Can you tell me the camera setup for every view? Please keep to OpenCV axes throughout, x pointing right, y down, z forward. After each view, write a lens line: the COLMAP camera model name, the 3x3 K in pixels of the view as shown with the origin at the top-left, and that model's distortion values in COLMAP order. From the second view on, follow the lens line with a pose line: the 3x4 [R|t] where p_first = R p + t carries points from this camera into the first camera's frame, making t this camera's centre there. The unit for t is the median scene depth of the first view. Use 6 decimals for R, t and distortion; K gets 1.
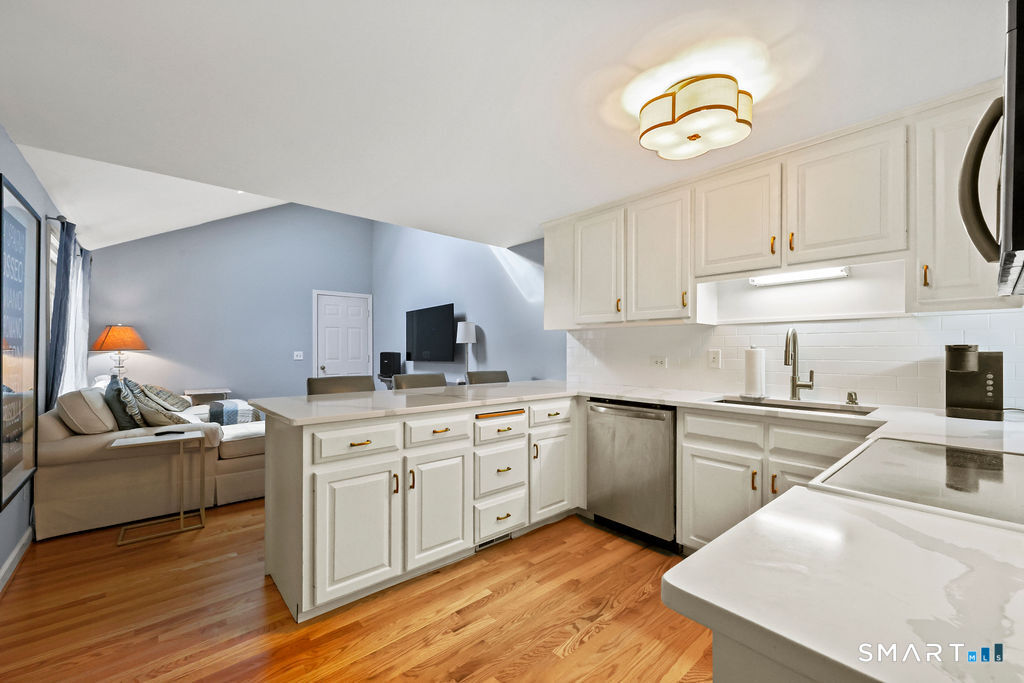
lens RADIAL K [[414.7, 0, 510.0], [0, 414.7, 342.8], [0, 0, 1]] dist [-0.000660, -0.000124]
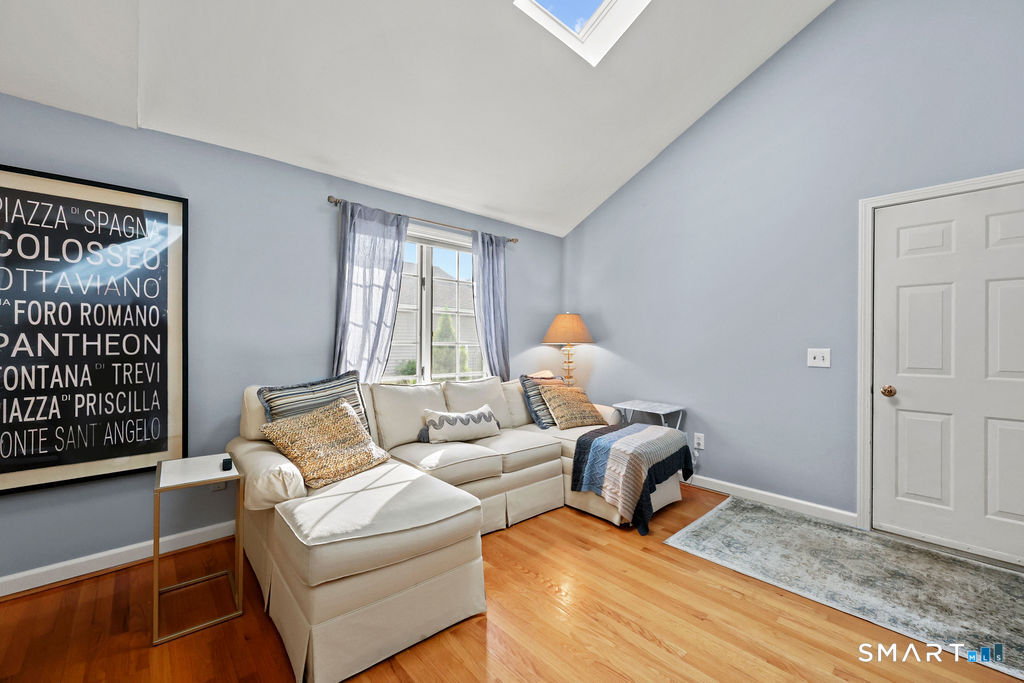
lens RADIAL K [[414.7, 0, 510.0], [0, 414.7, 342.8], [0, 0, 1]] dist [-0.000660, -0.000124]
pose [[0.008896, -0.002440, -0.999957, -0.064824], [0.005074, 0.999984, -0.002394, 0.014142], [0.999948, -0.005053, 0.008908, 0.660837]]
